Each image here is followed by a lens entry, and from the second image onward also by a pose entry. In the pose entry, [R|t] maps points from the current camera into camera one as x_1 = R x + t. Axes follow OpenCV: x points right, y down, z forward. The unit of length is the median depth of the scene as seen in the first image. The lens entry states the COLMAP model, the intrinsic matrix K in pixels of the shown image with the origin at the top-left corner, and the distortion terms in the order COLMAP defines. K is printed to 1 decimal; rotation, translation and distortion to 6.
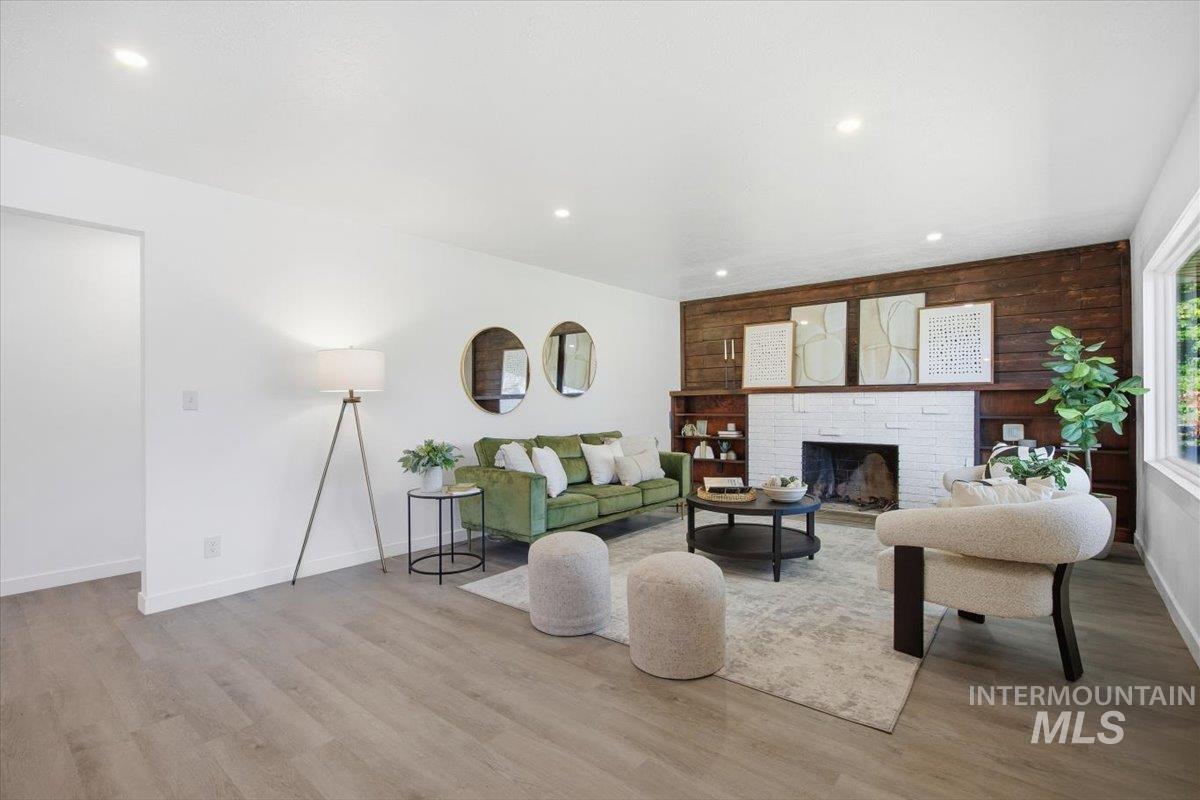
lens RADIAL K [[525.0, 0, 598.8], [0, 525.0, 403.4], [0, 0, 1]] dist [-0.015467, 0.009501]
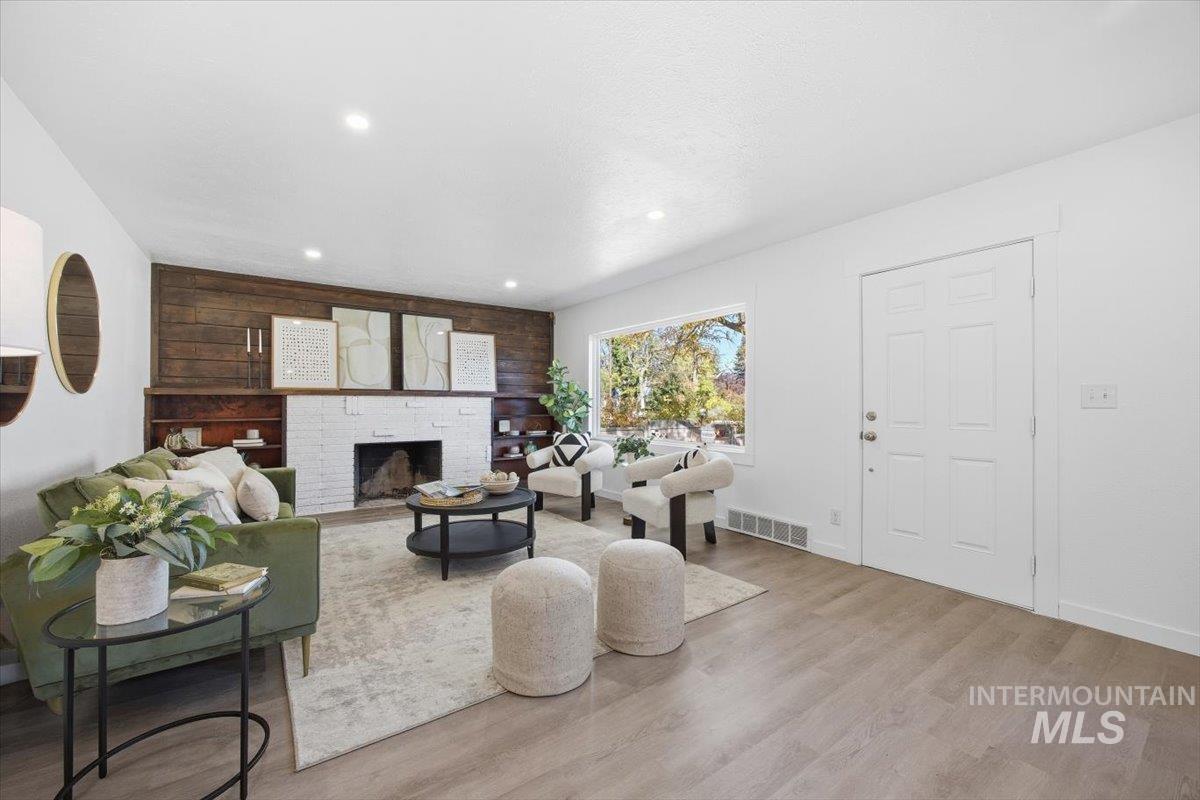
lens RADIAL K [[457.3, 0, 596.7], [0, 457.3, 402.2], [0, 0, 1]] dist [-0.013258, 0.000161]
pose [[0.297169, 0.010547, 0.954767, -0.302672], [-0.001238, 0.999942, -0.010661, 0.001652], [-0.954824, 0.001987, 0.297165, 0.300010]]
